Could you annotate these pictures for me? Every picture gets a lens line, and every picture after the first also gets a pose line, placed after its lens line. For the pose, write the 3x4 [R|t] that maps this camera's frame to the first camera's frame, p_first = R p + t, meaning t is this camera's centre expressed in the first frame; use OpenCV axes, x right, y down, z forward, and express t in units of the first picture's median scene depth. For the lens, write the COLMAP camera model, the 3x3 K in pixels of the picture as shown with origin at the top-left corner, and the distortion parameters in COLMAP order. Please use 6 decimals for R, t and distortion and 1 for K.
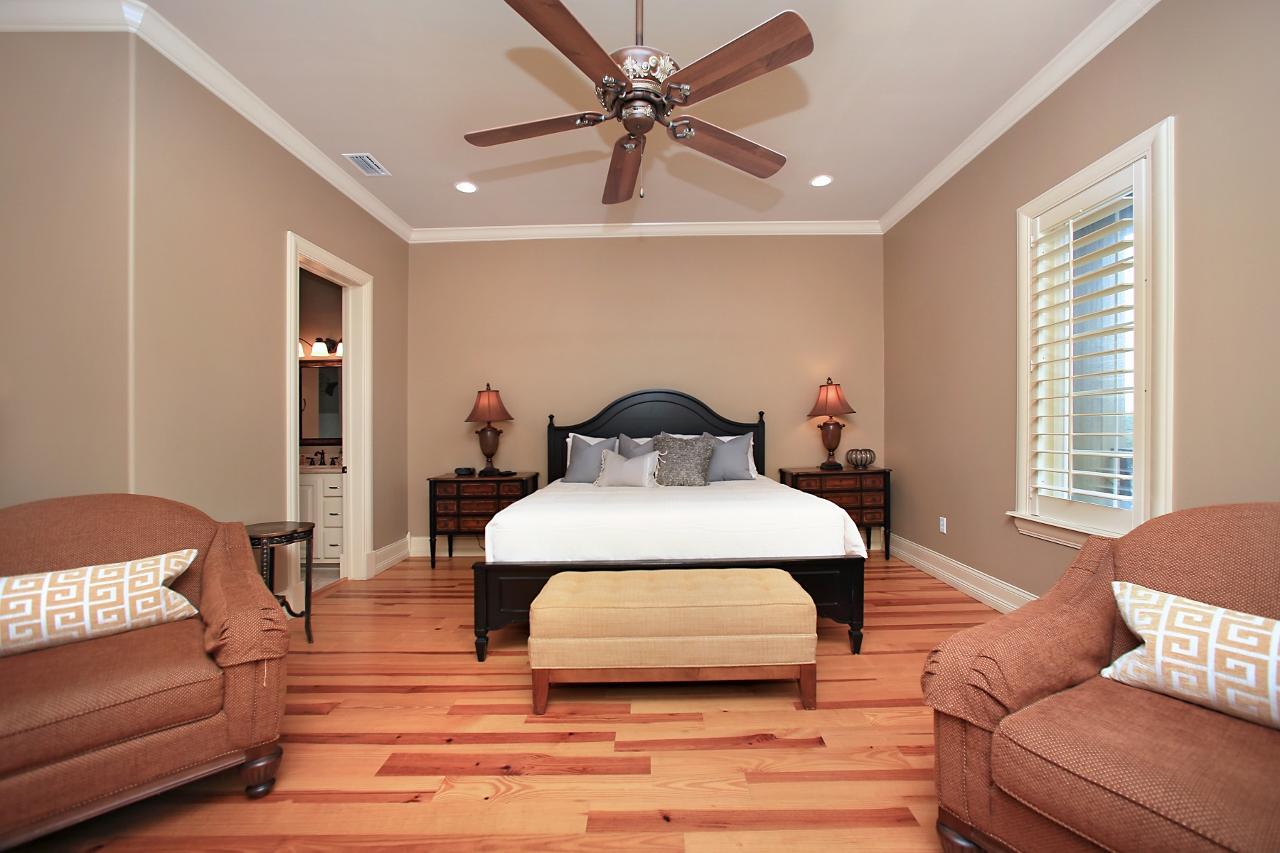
lens RADIAL K [[516.9, 0, 640.0], [0, 516.9, 426.5], [0, 0, 1]] dist [-0.015685, -0.000018]
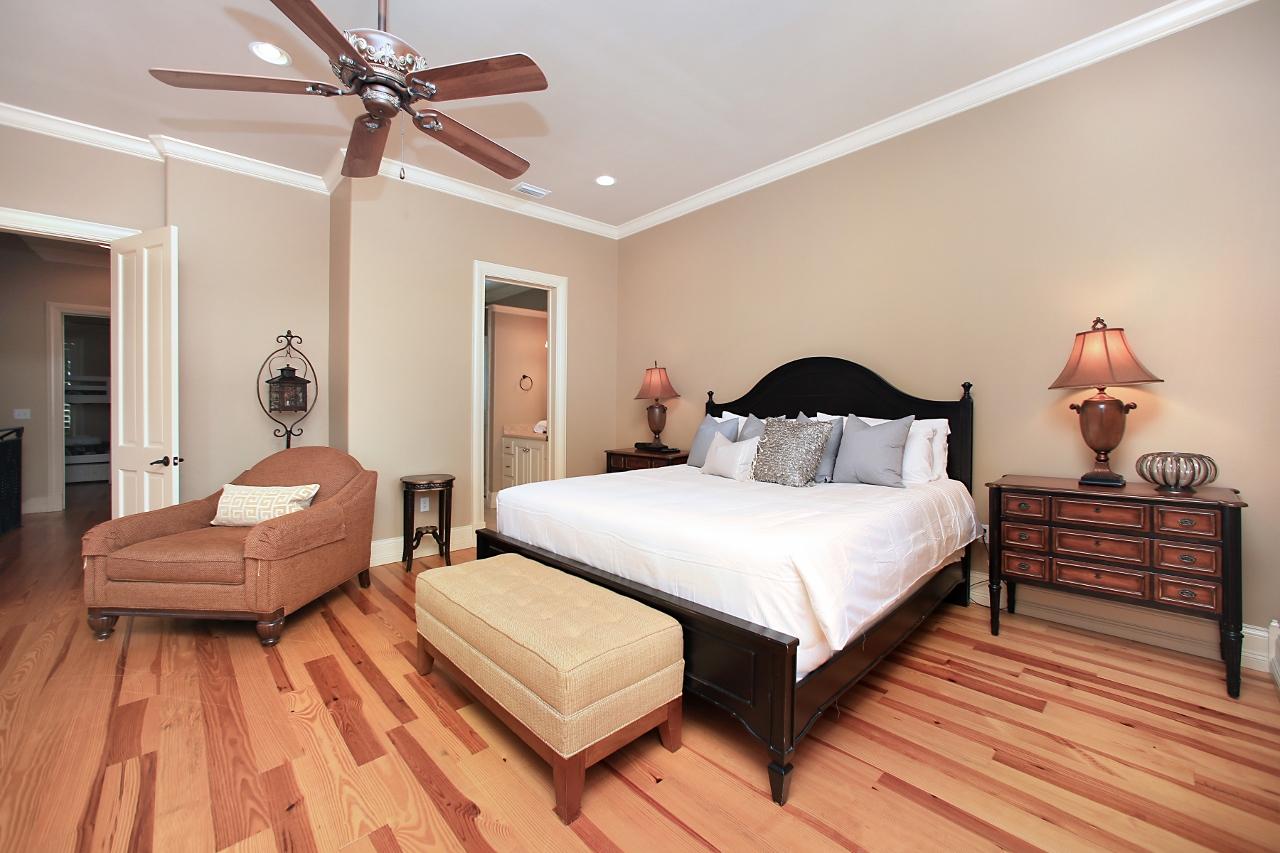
lens RADIAL K [[509.3, 0, 639.8], [0, 509.3, 397.5], [0, 0, 1]] dist [-0.017911, 0.000041]
pose [[0.682141, -0.002401, -0.731217, 0.438049], [0.003702, 0.999993, 0.000171, -0.012854], [0.731211, -0.002823, 0.682145, 0.295243]]
